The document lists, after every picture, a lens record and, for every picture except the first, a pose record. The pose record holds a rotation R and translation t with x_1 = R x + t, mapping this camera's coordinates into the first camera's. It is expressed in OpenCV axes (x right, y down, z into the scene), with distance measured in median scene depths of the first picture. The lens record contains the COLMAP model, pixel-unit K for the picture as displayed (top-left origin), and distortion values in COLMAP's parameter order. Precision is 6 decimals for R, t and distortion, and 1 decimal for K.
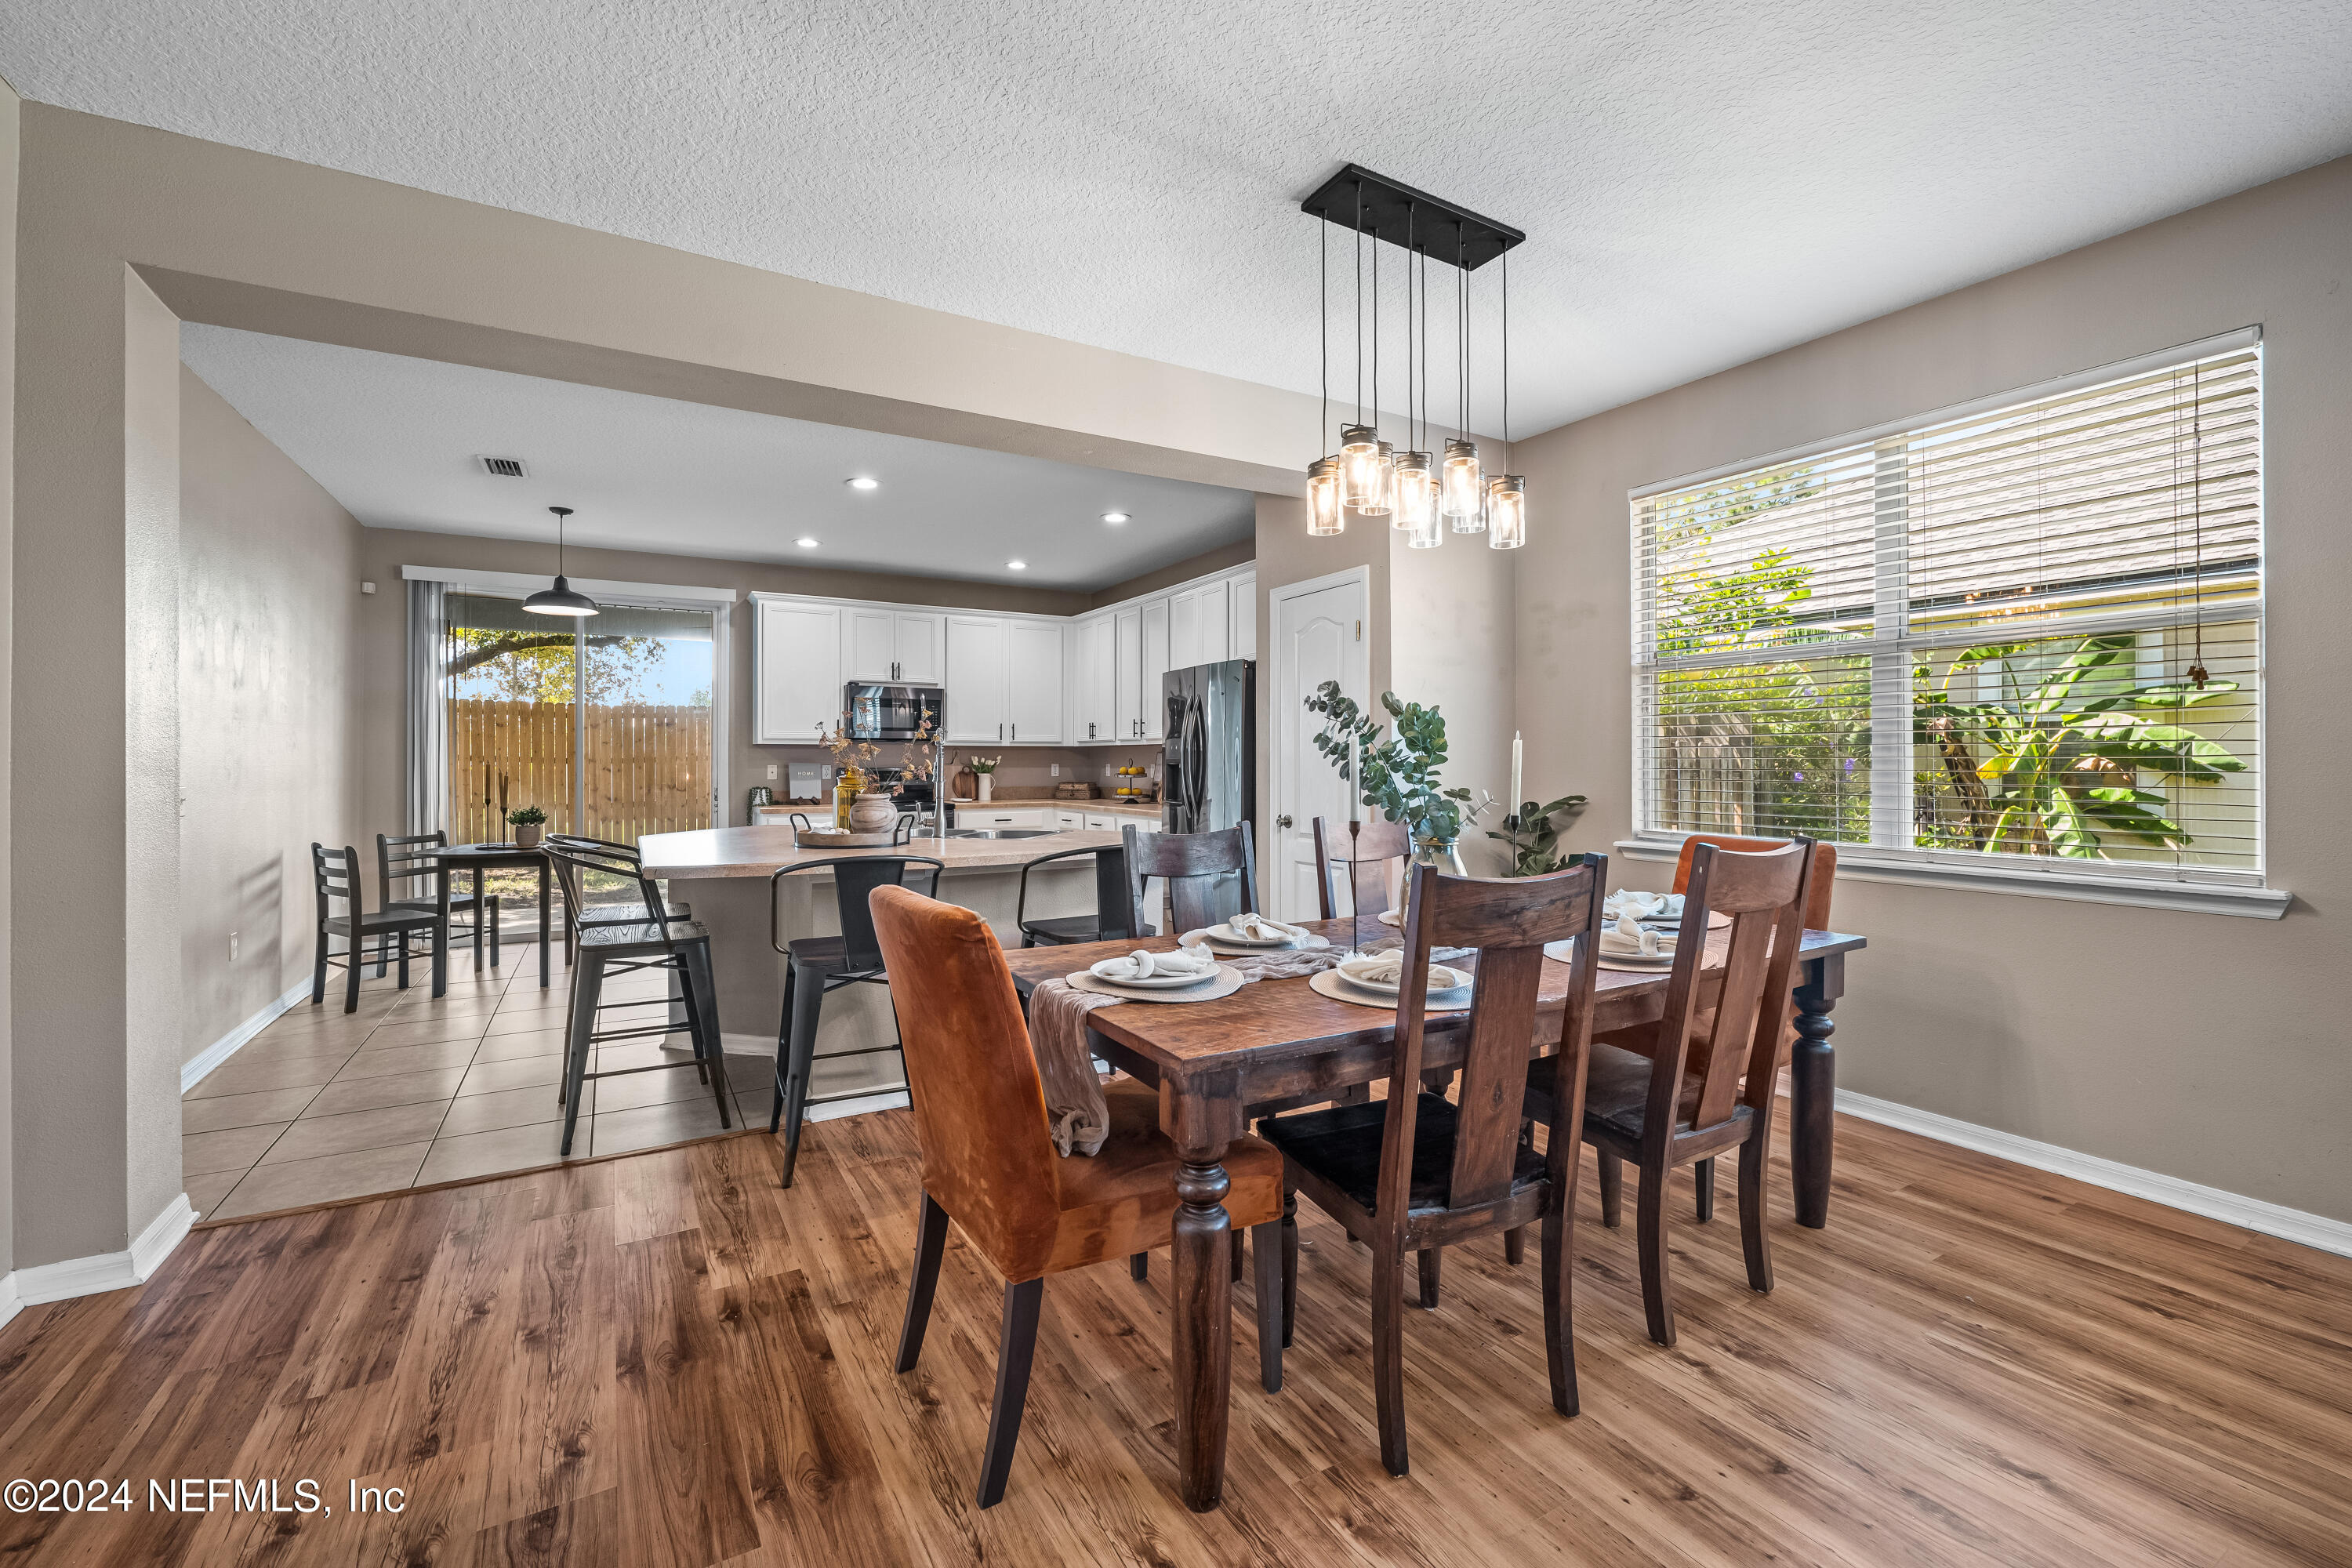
lens RADIAL K [[970.4, 0, 1190.1], [0, 970.4, 761.5], [0, 0, 1]] dist [-0.011406, -0.000164]
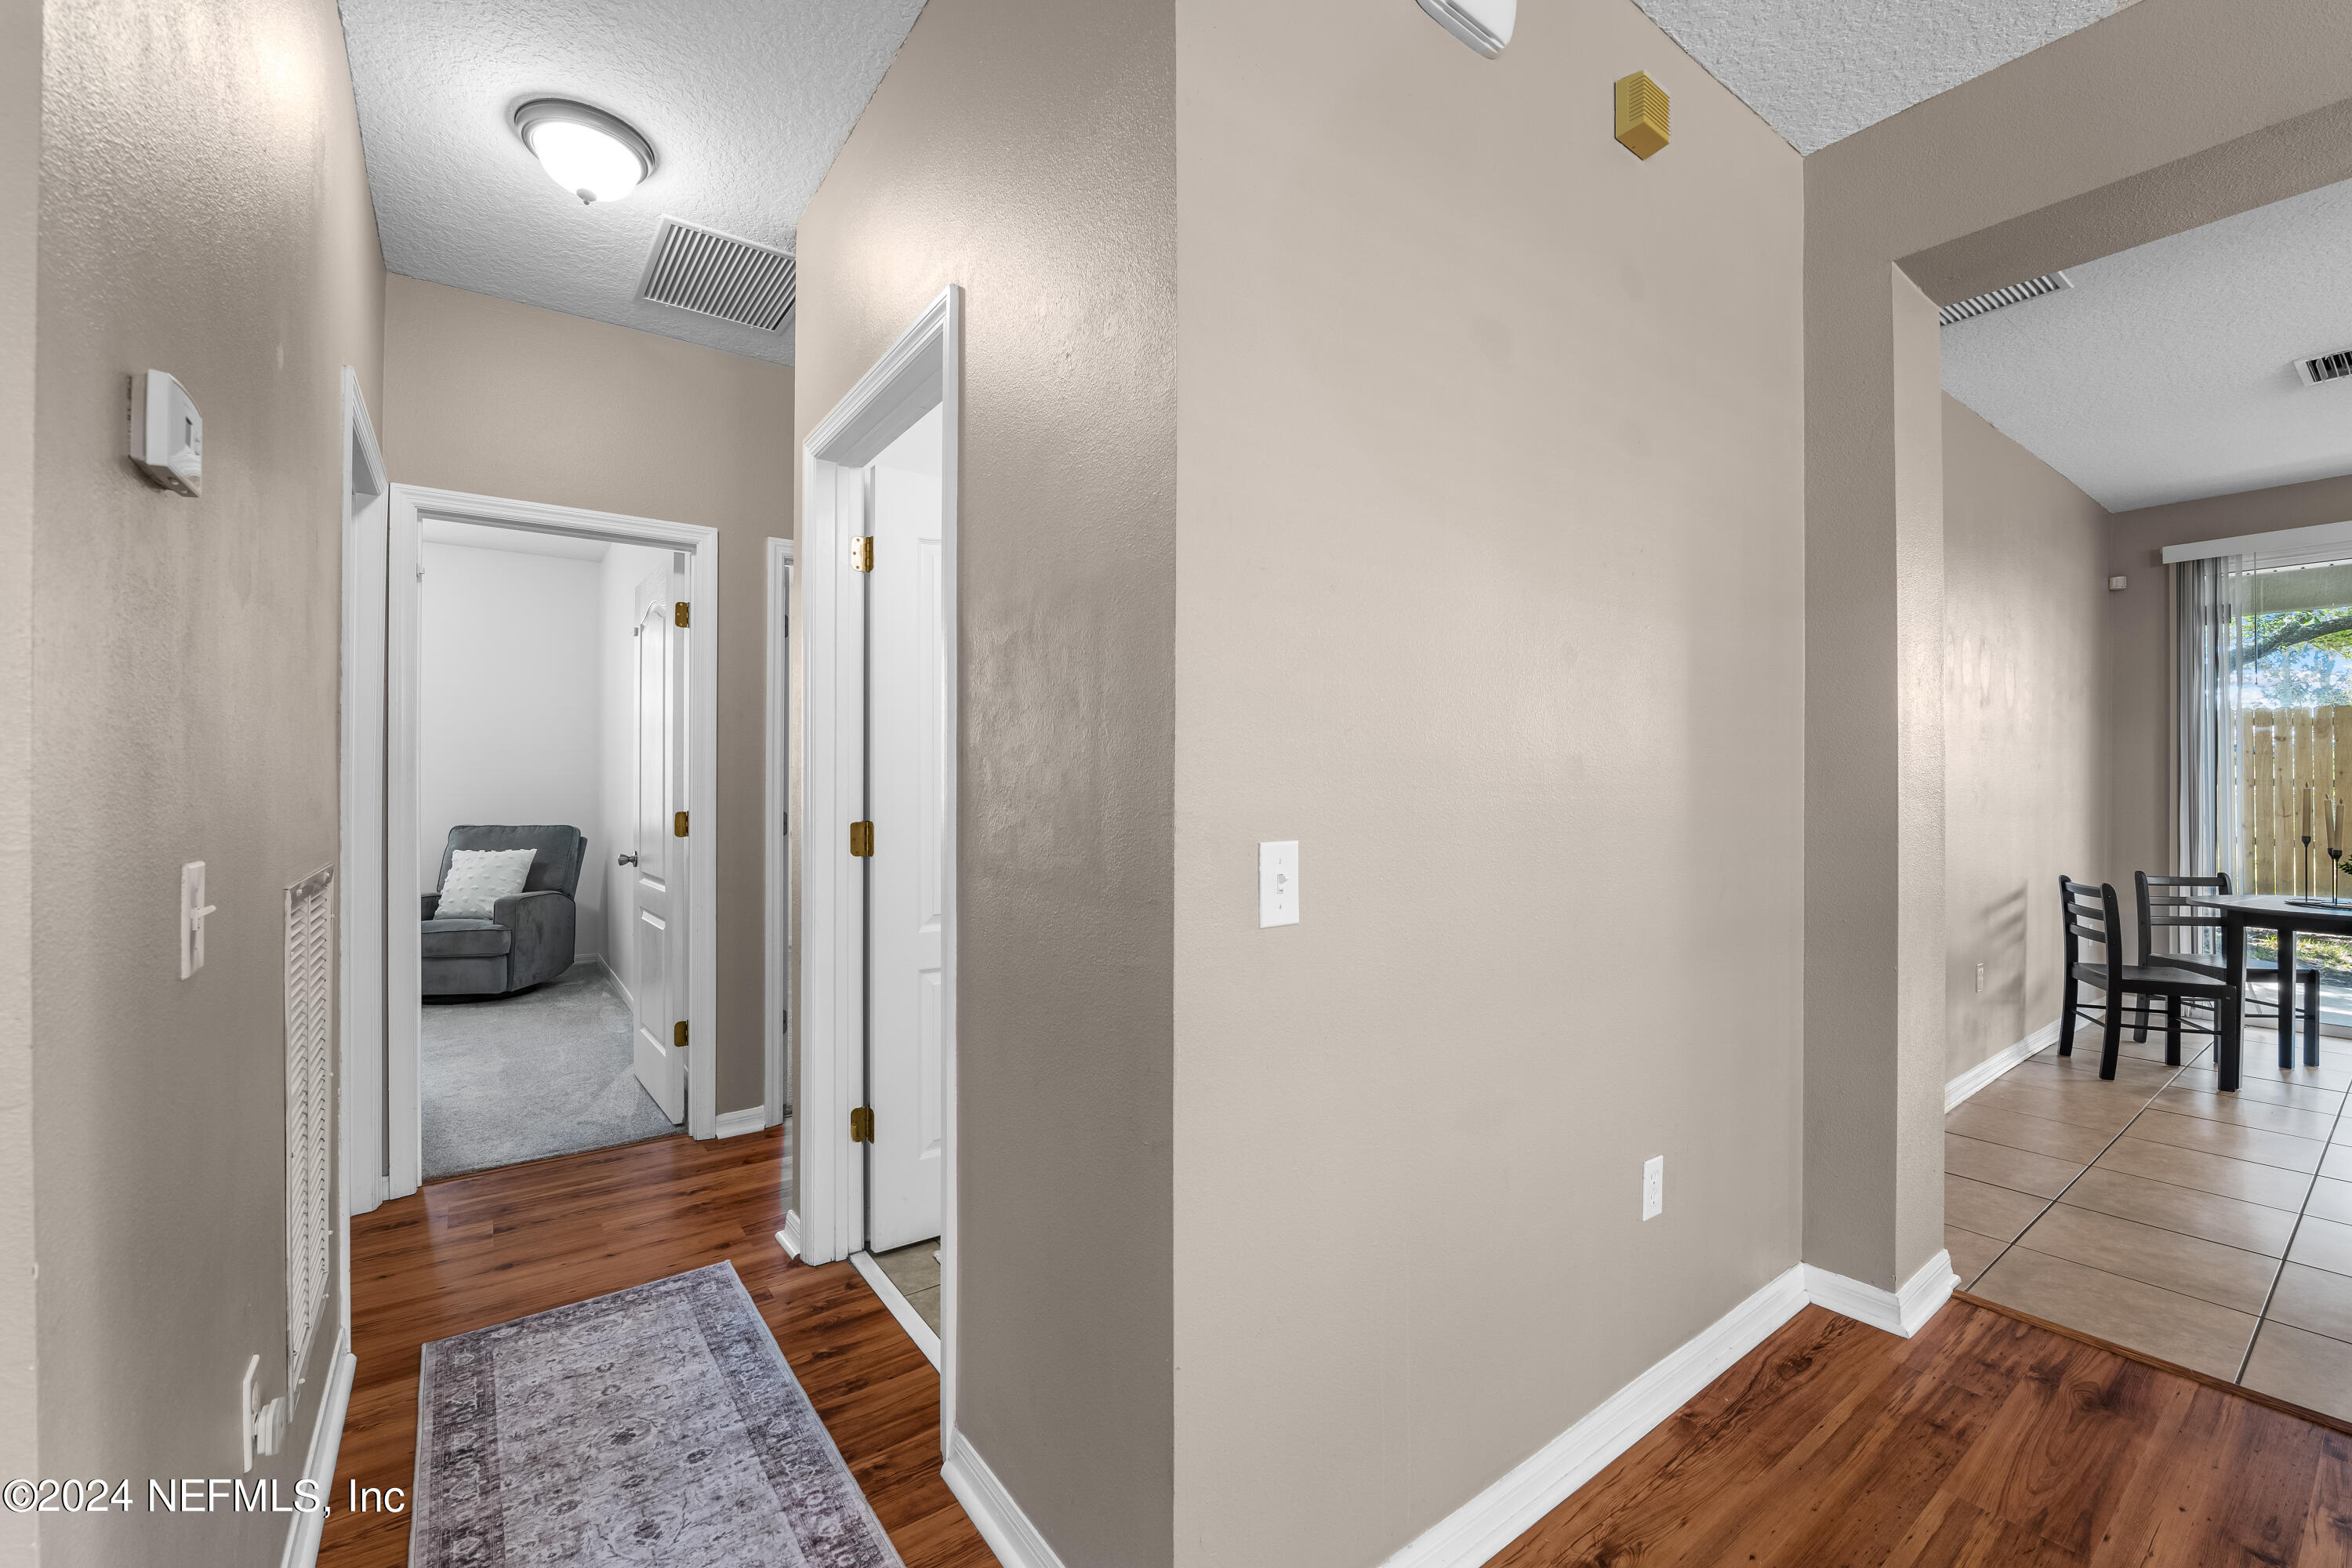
lens RADIAL K [[970.4, 0, 1145.8], [0, 970.4, 775.2], [0, 0, 1]] dist [-0.011406, -0.000164]
pose [[0.087743, -0.008785, -0.996104, -0.090106], [-0.002562, 0.999956, -0.009045, 0.001398], [0.996140, 0.003346, 0.087717, 0.068524]]
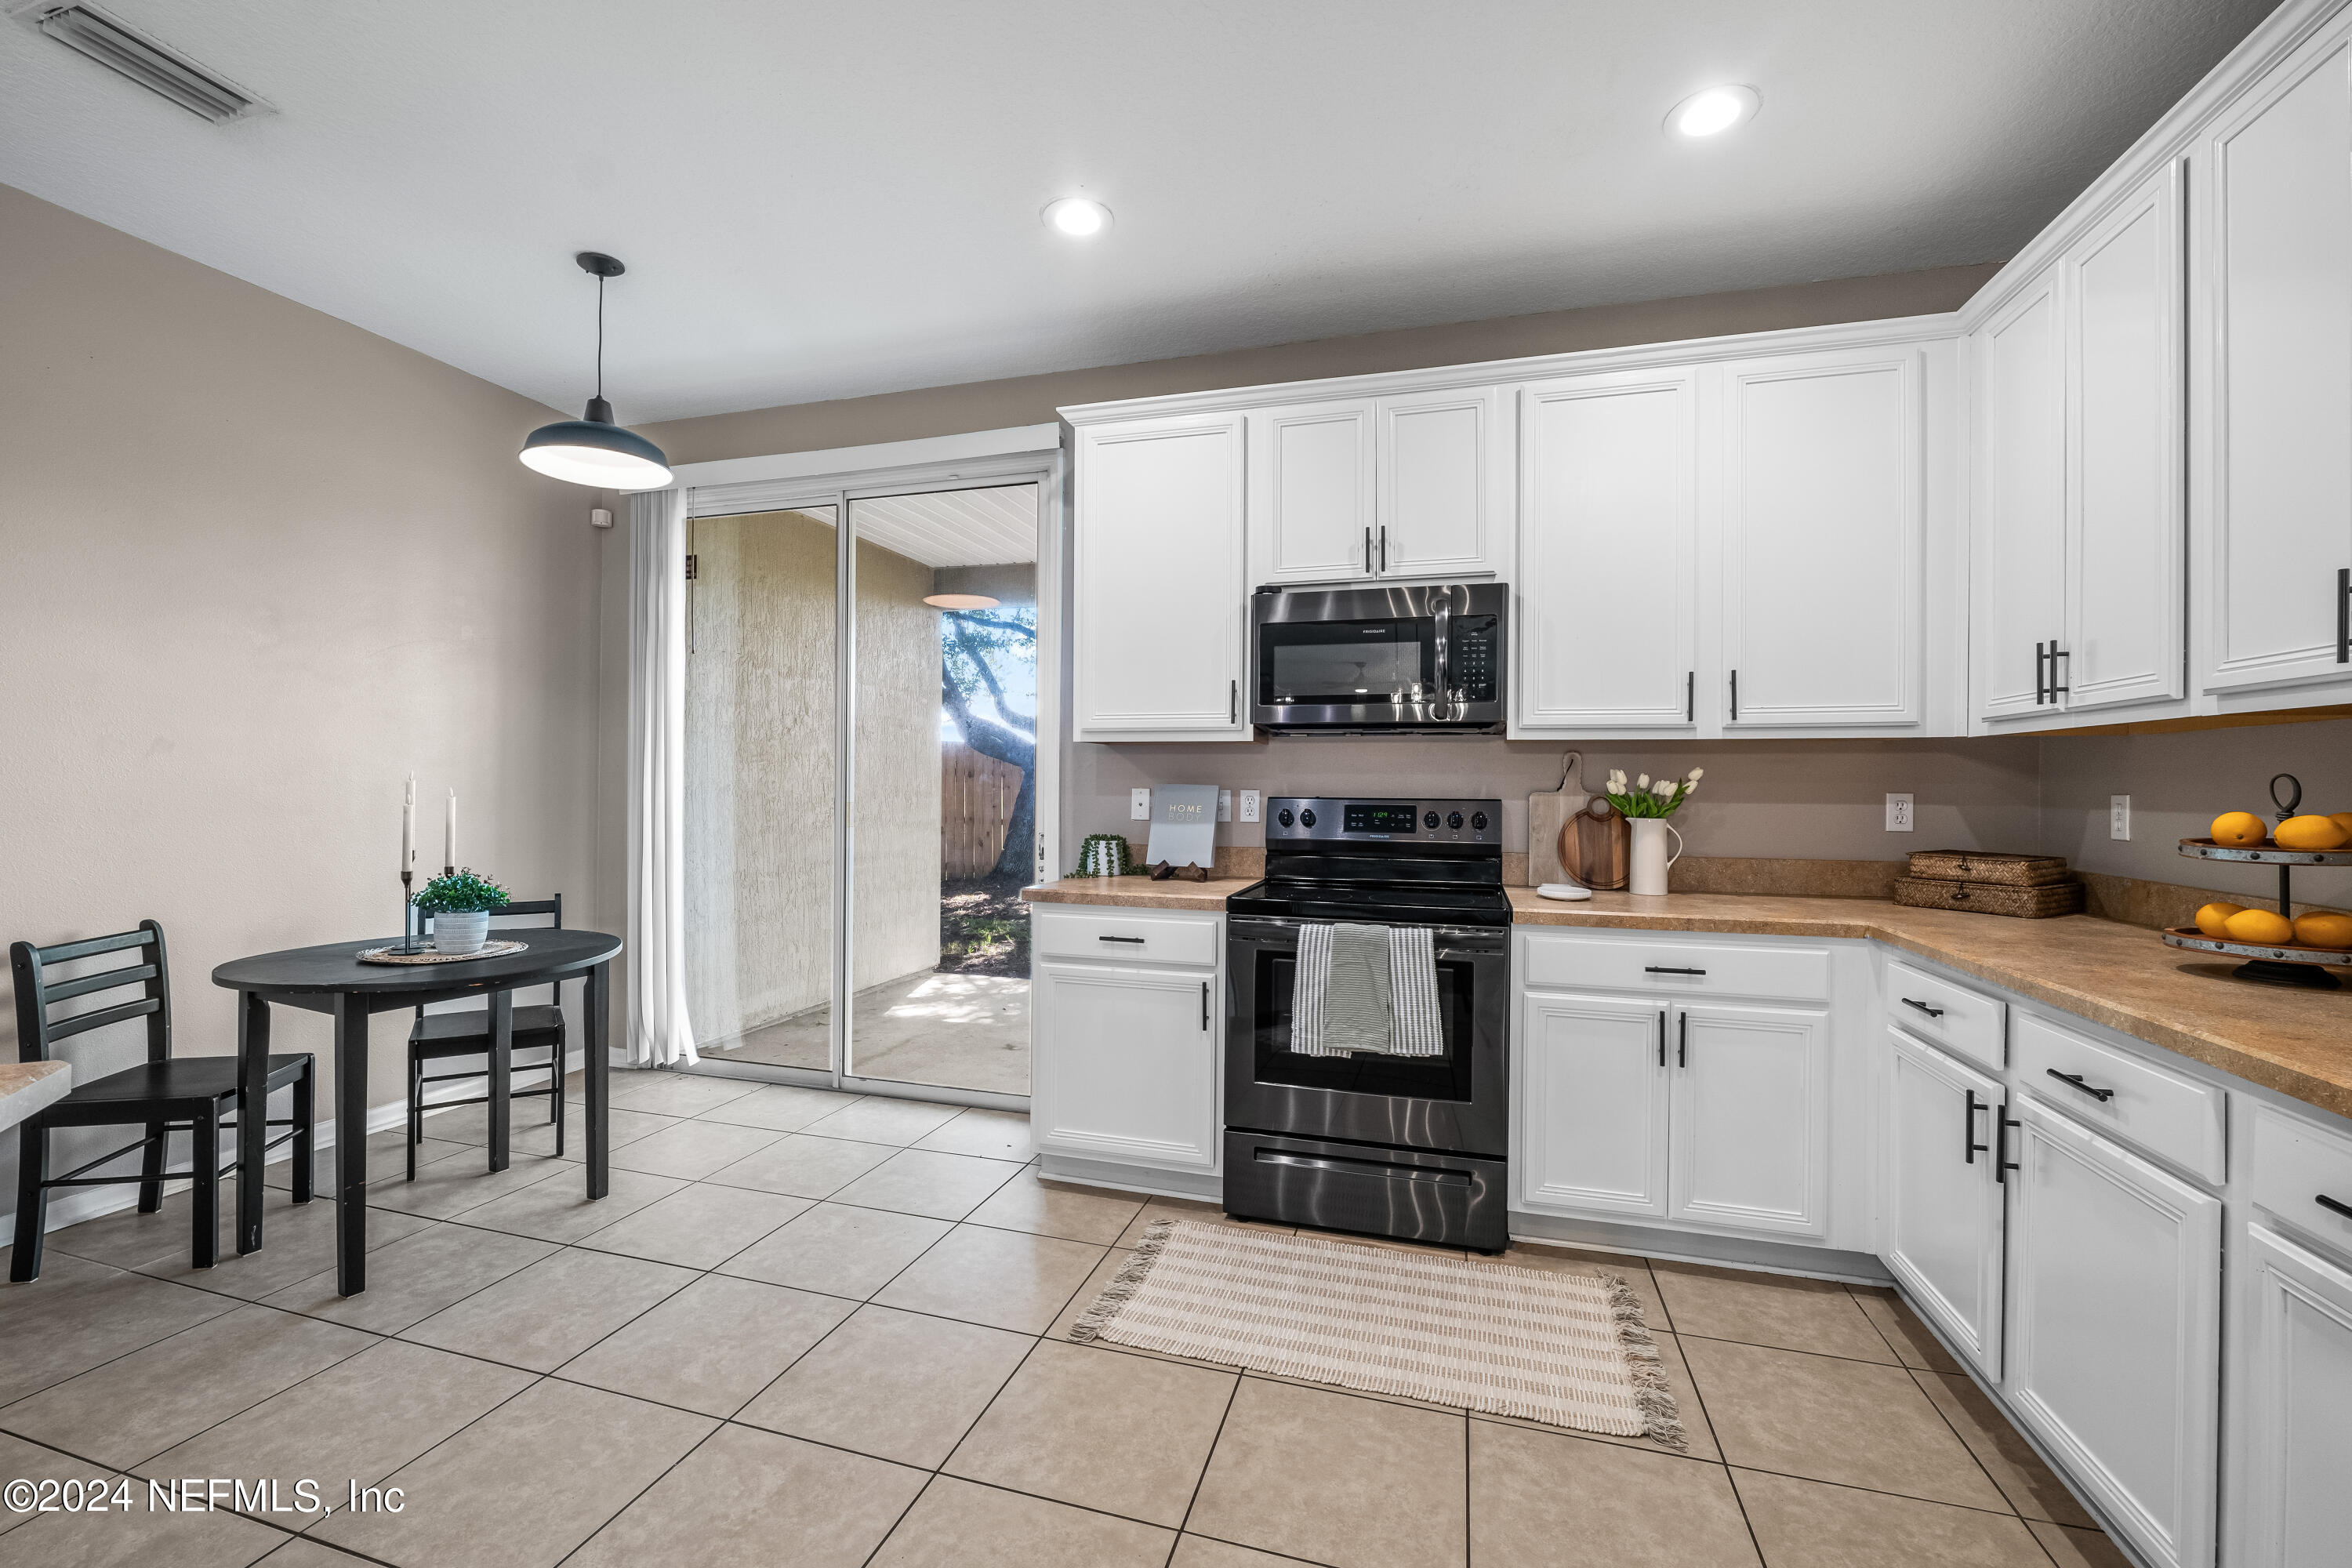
lens RADIAL K [[970.4, 0, 1164.8], [0, 970.4, 780.3], [0, 0, 1]] dist [-0.011406, -0.000164]
pose [[0.677499, 0.002000, -0.735521, -0.107930], [-0.006767, 0.999971, -0.003514, 0.001499], [0.735492, 0.007357, 0.677493, 0.959259]]
